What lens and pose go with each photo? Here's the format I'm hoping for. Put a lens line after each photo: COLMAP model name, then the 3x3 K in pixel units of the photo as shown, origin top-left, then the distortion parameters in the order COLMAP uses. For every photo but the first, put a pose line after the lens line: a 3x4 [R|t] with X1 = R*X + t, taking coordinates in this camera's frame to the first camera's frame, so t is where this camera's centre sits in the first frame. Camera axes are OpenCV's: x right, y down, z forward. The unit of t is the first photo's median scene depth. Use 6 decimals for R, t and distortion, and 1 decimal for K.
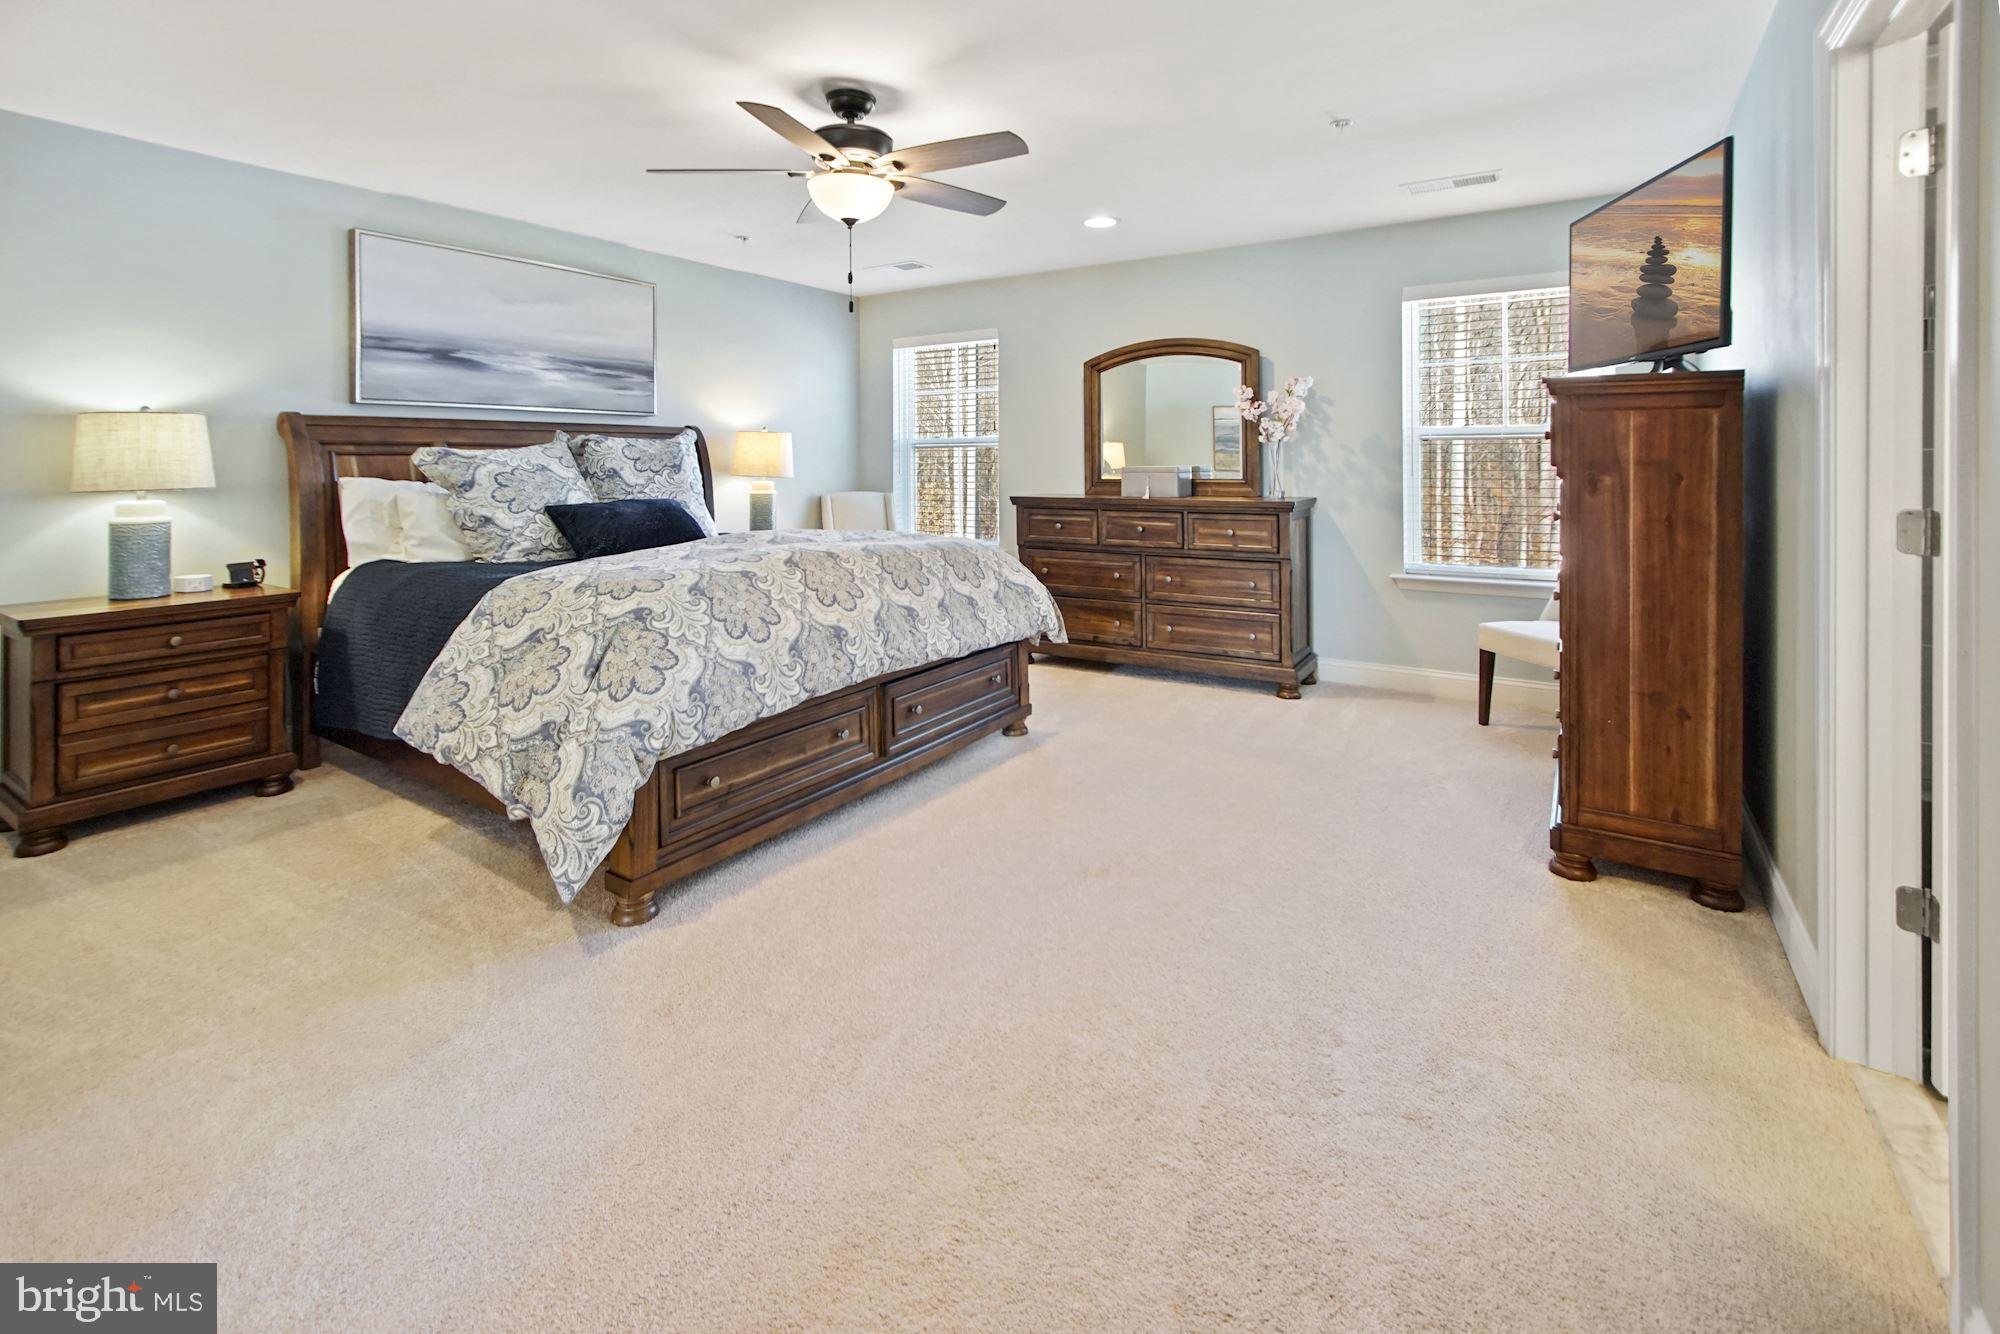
lens RADIAL K [[871.1, 0, 1001.2], [0, 871.1, 598.4], [0, 0, 1]] dist [0.000613, 0.000024]
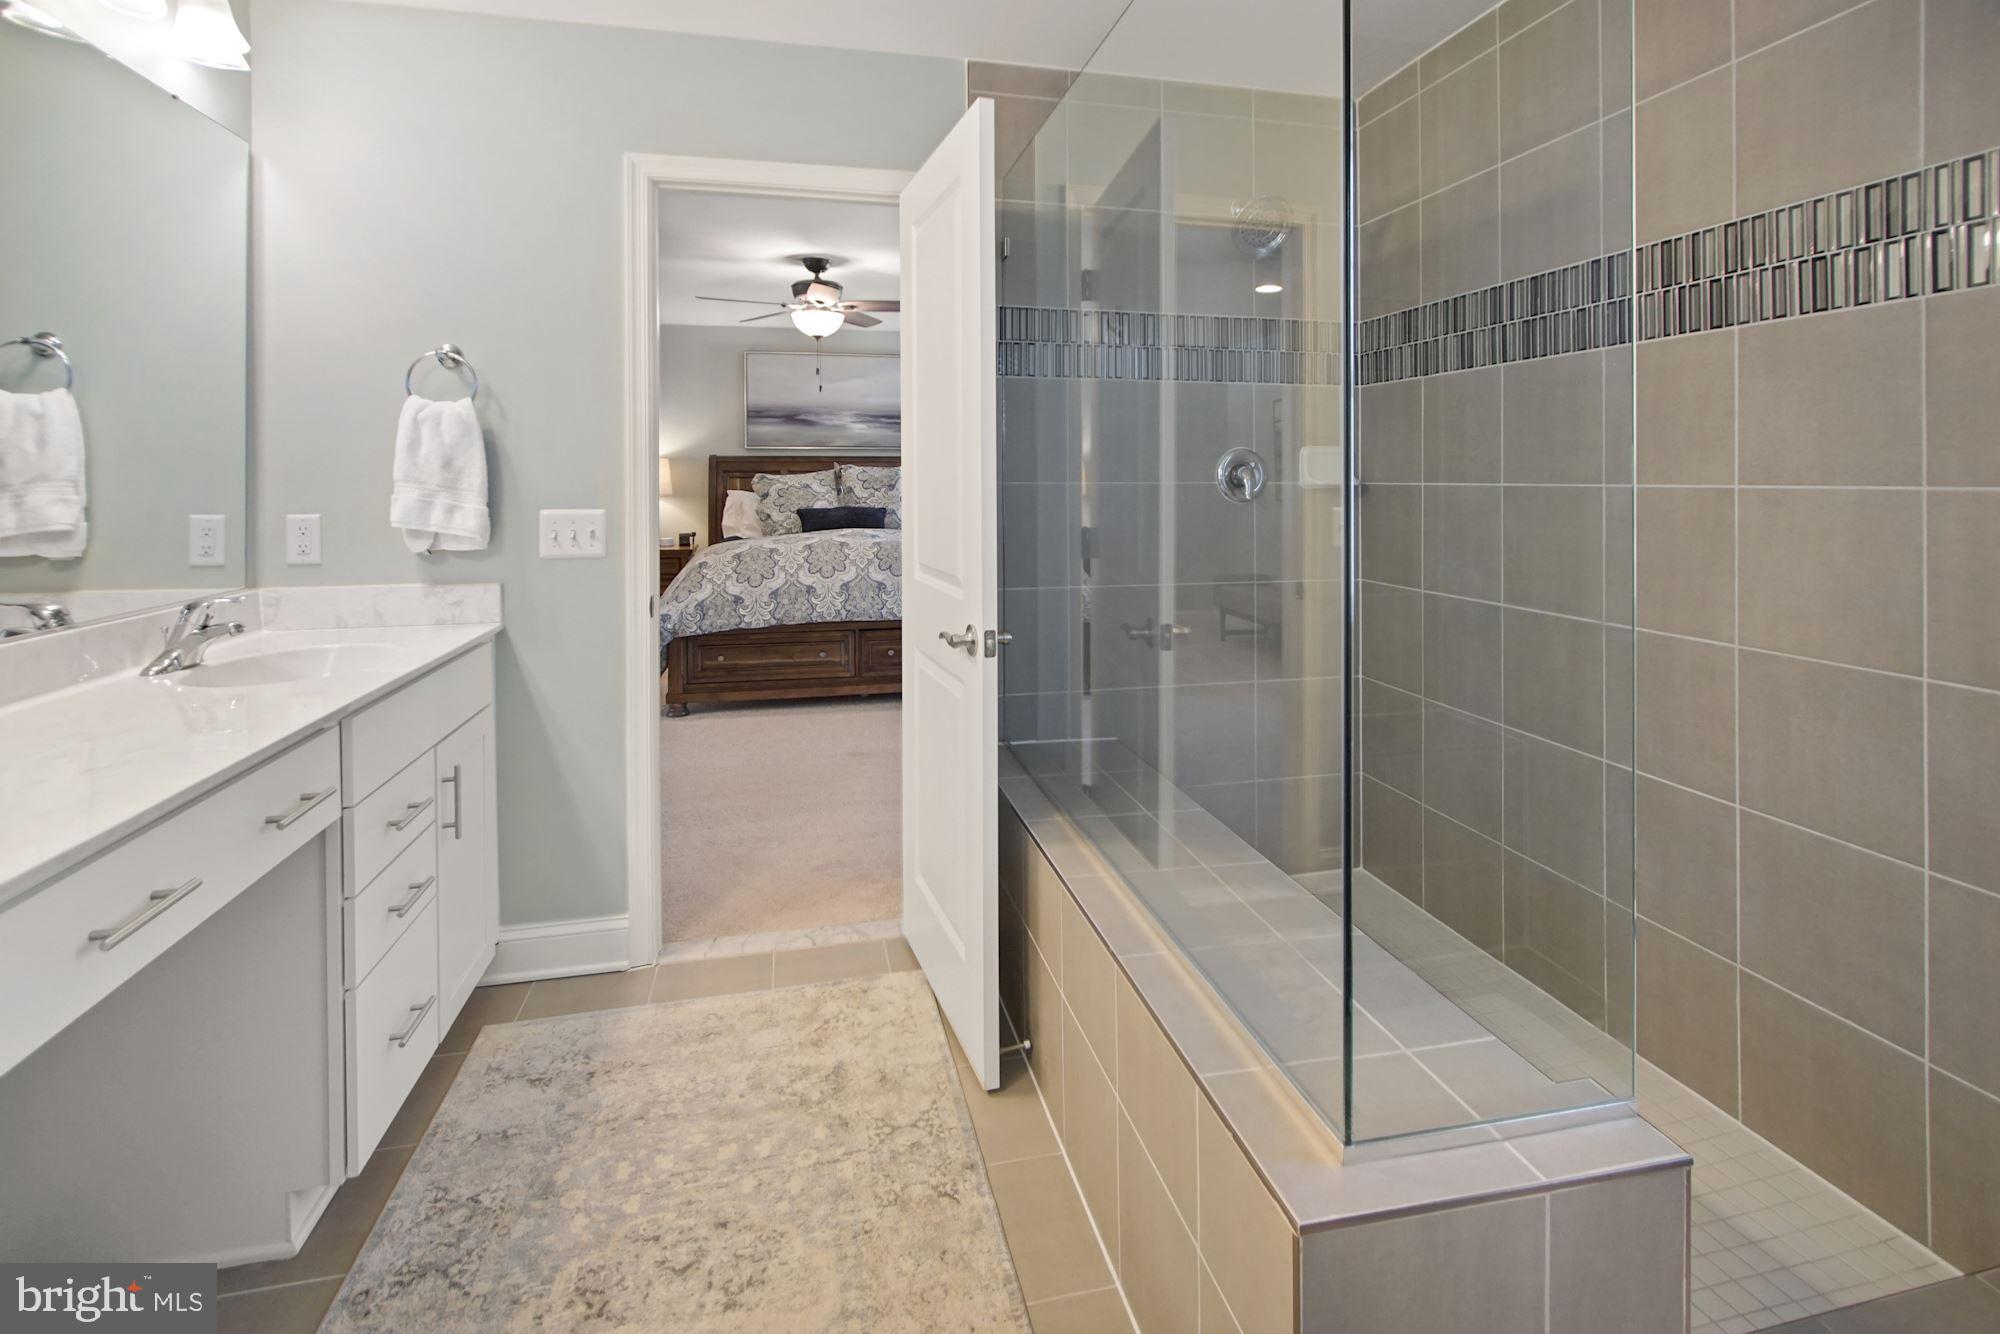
lens RADIAL K [[915.6, 0, 988.4], [0, 915.6, 641.5], [0, 0, 1]] dist [-0.011849, -0.000275]
pose [[0.718086, 0.126337, -0.684392, 0.987176], [-0.111671, 0.991560, 0.065871, -0.011354], [0.686937, 0.029125, 0.726133, -0.009401]]
